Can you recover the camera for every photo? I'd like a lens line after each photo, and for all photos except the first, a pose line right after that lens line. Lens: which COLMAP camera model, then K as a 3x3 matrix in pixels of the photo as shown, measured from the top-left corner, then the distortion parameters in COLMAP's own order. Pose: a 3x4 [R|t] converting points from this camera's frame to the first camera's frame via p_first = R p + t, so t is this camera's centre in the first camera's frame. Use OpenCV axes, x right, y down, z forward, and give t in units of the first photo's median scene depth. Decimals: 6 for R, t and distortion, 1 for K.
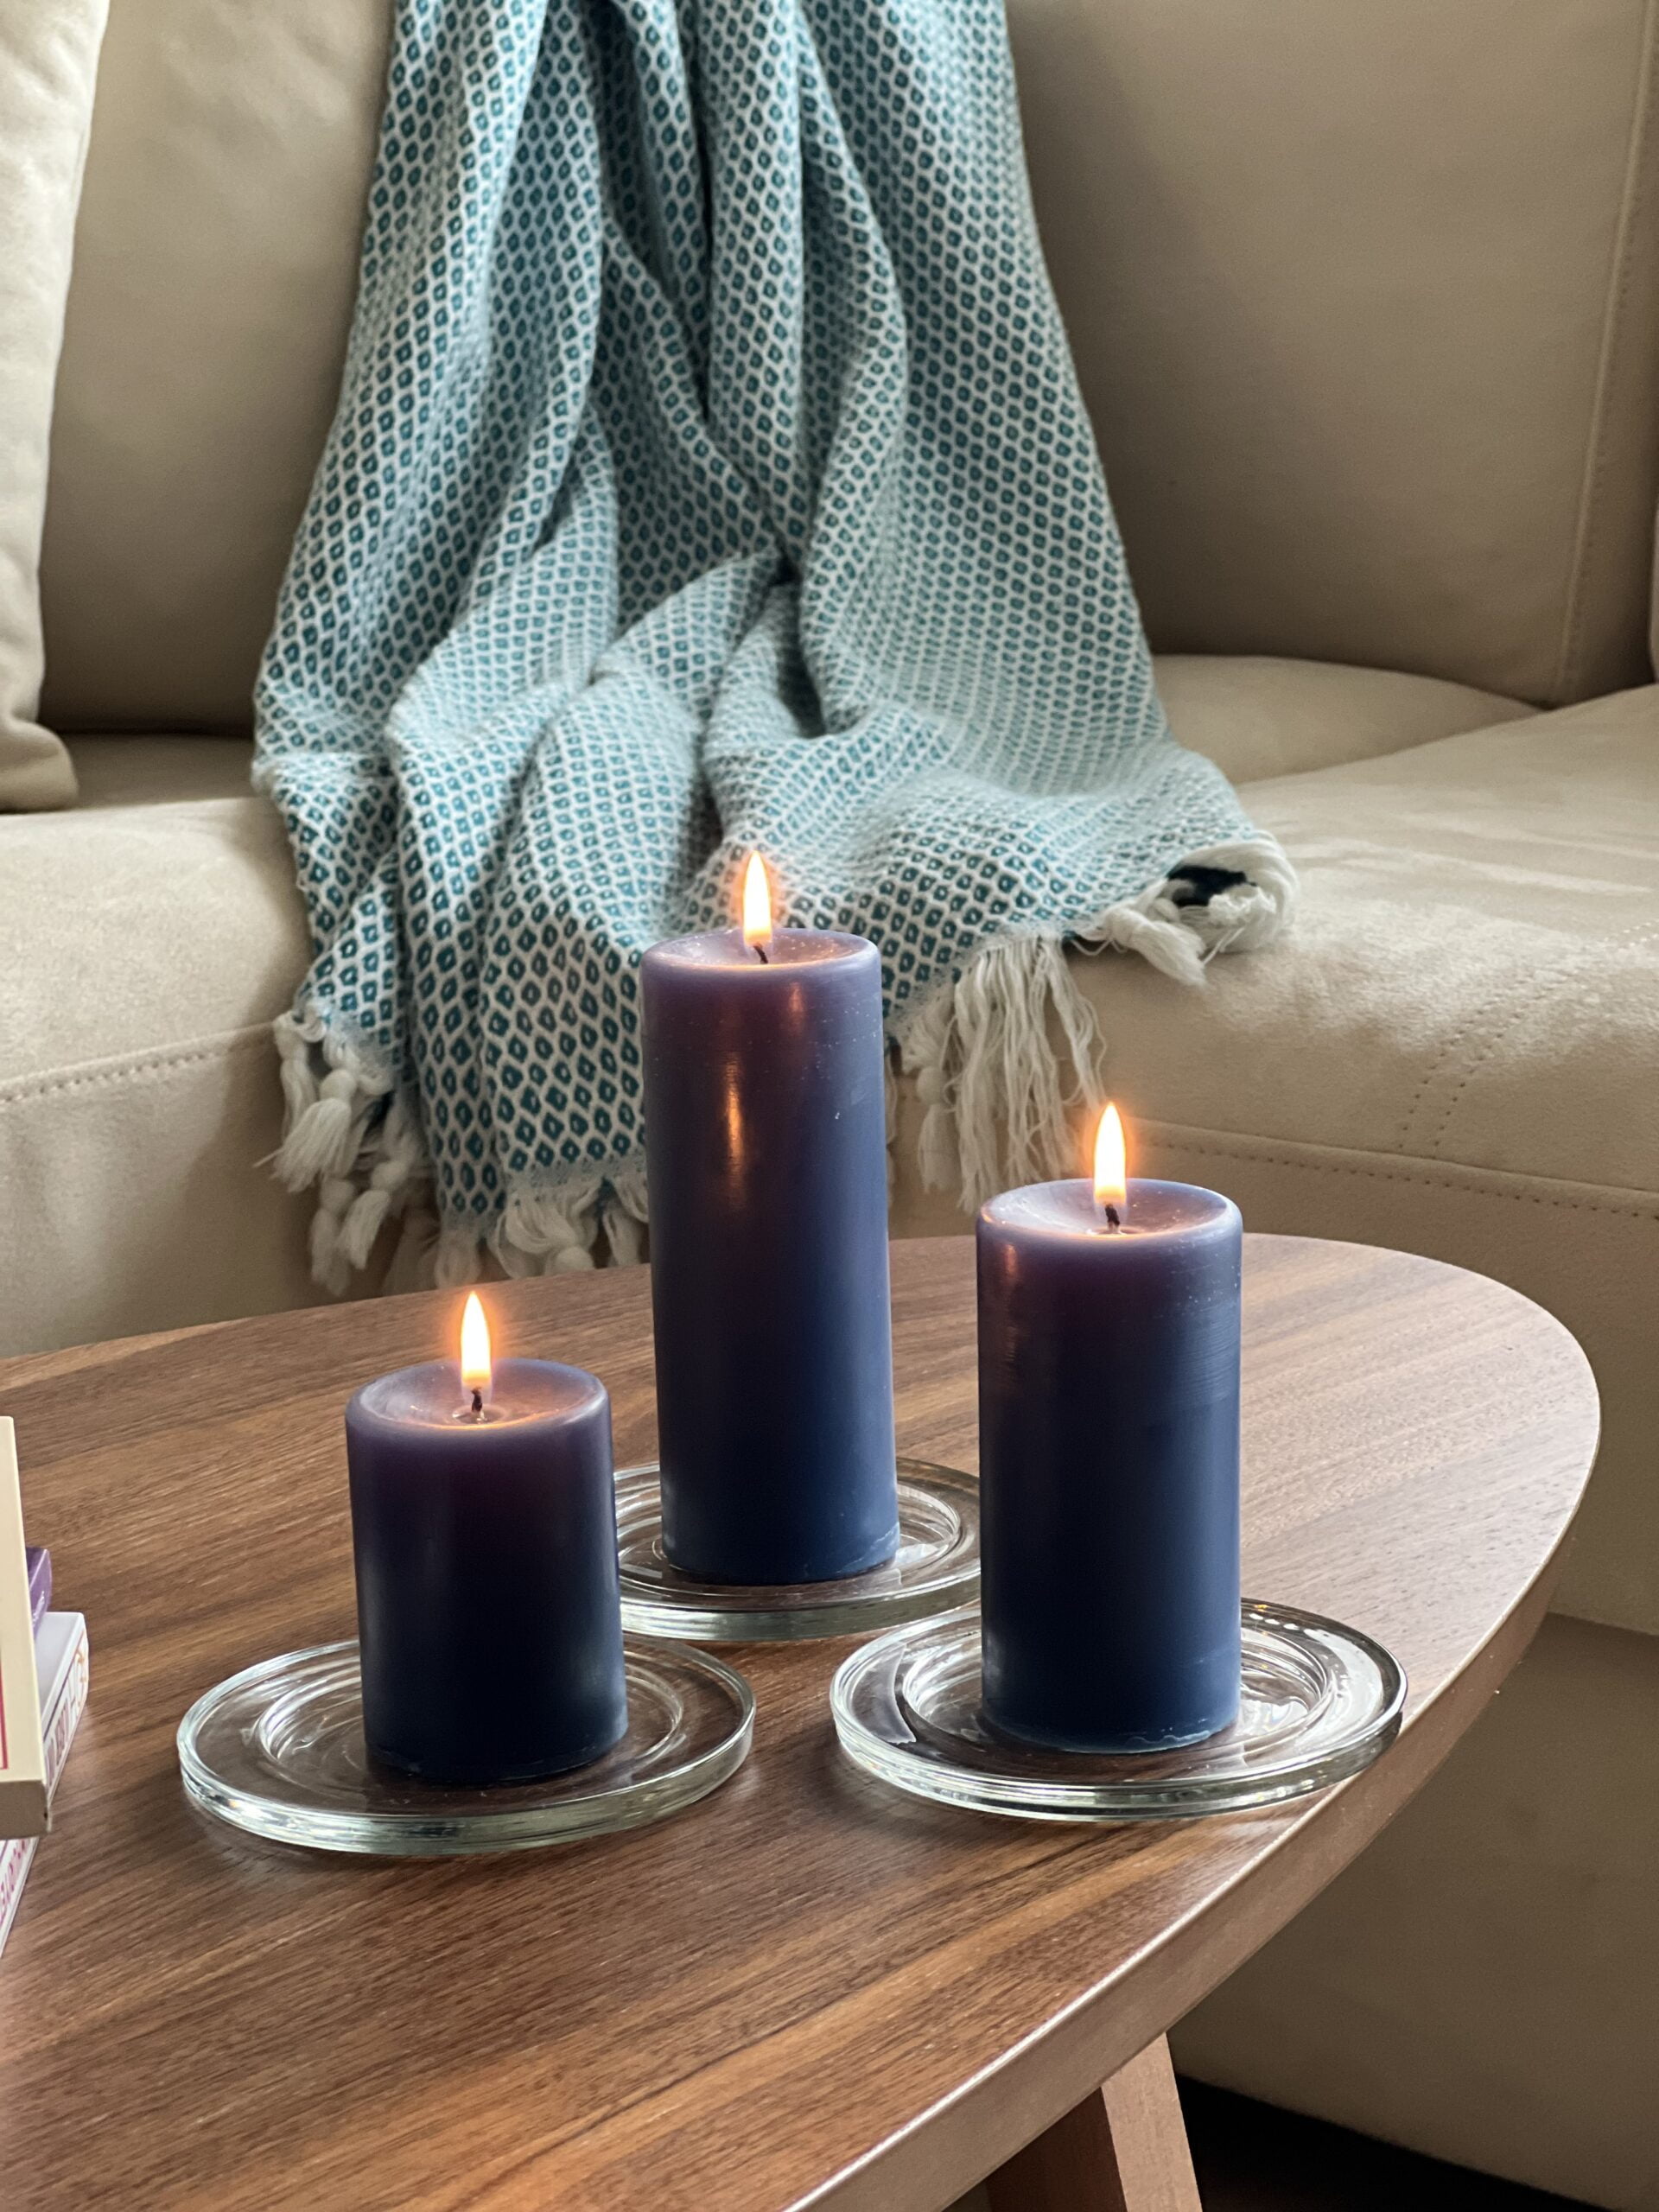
lens RADIAL K [[4984.8, 0, 818.9], [0, 4984.8, 1129.0], [0, 0, 1]] dist [0.188249, 0.000000]
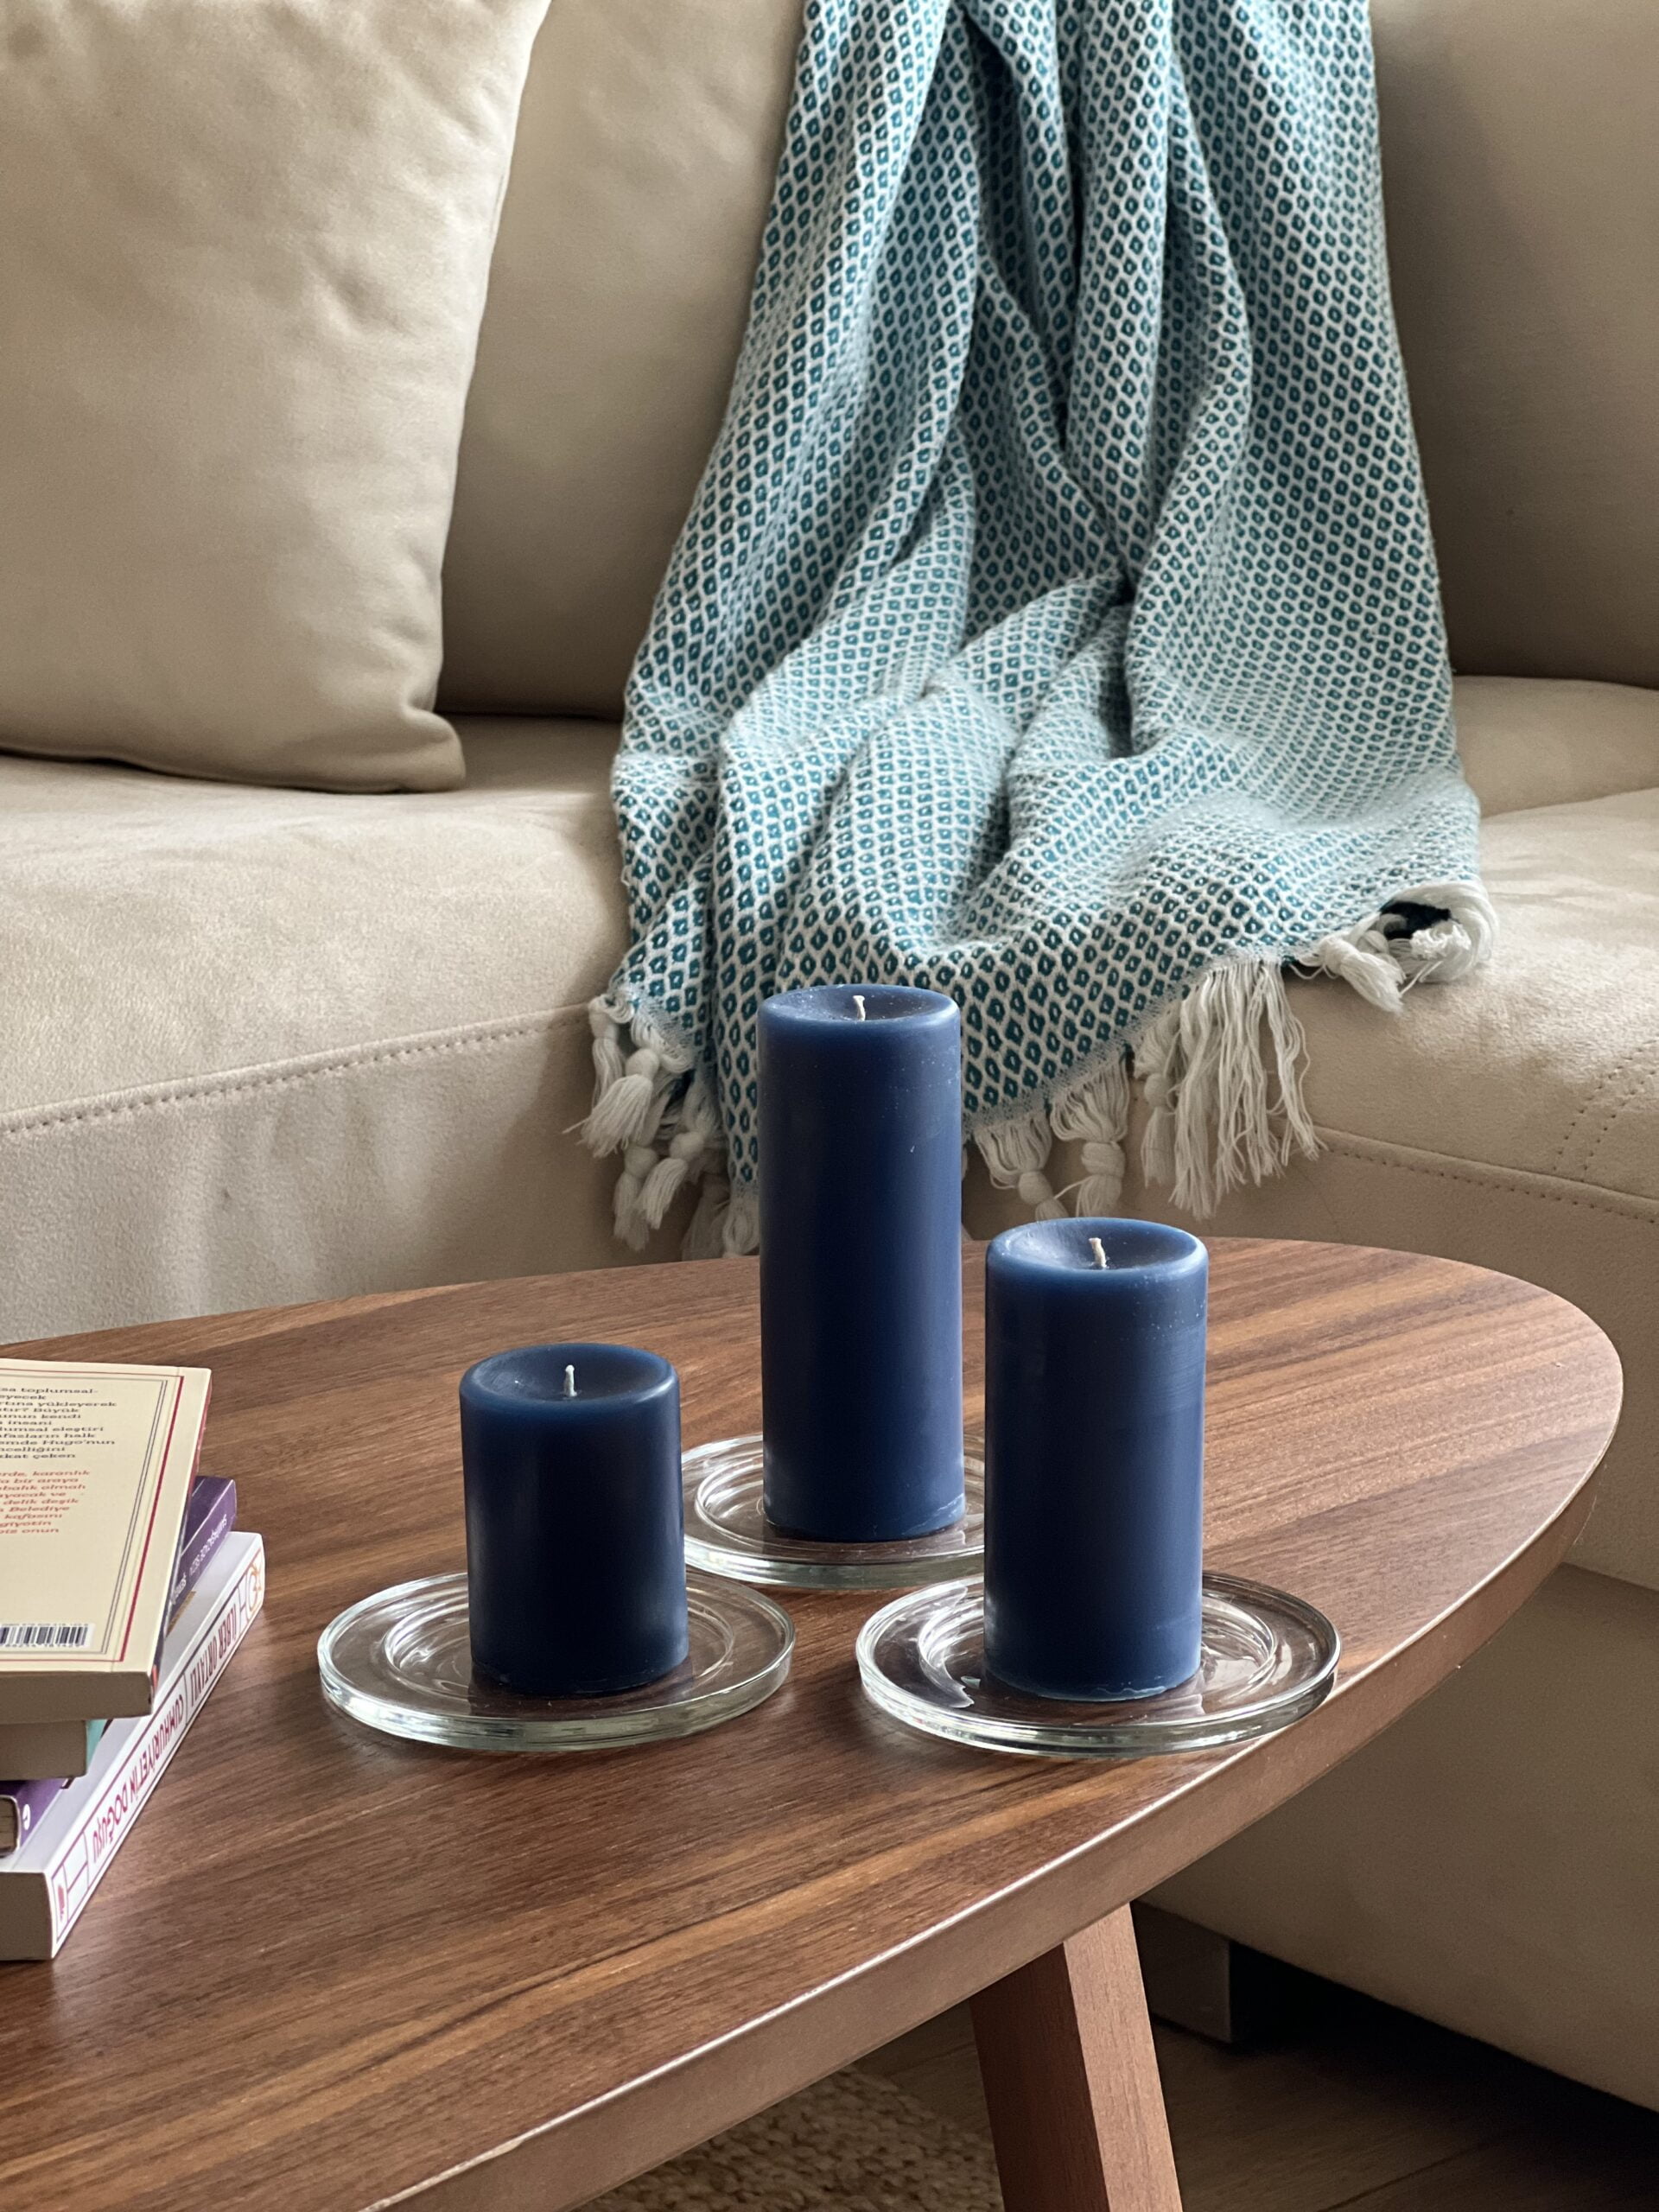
lens RADIAL K [[4984.8, 0, 824.4], [0, 4984.8, 1114.6], [0, 0, 1]] dist [0.188249, 0.000000]
pose [[0.992877, 0.045339, -0.110179, 0.060230], [-0.043728, 0.998899, 0.016998, -0.015986], [0.110828, -0.012059, 0.993766, -0.094101]]
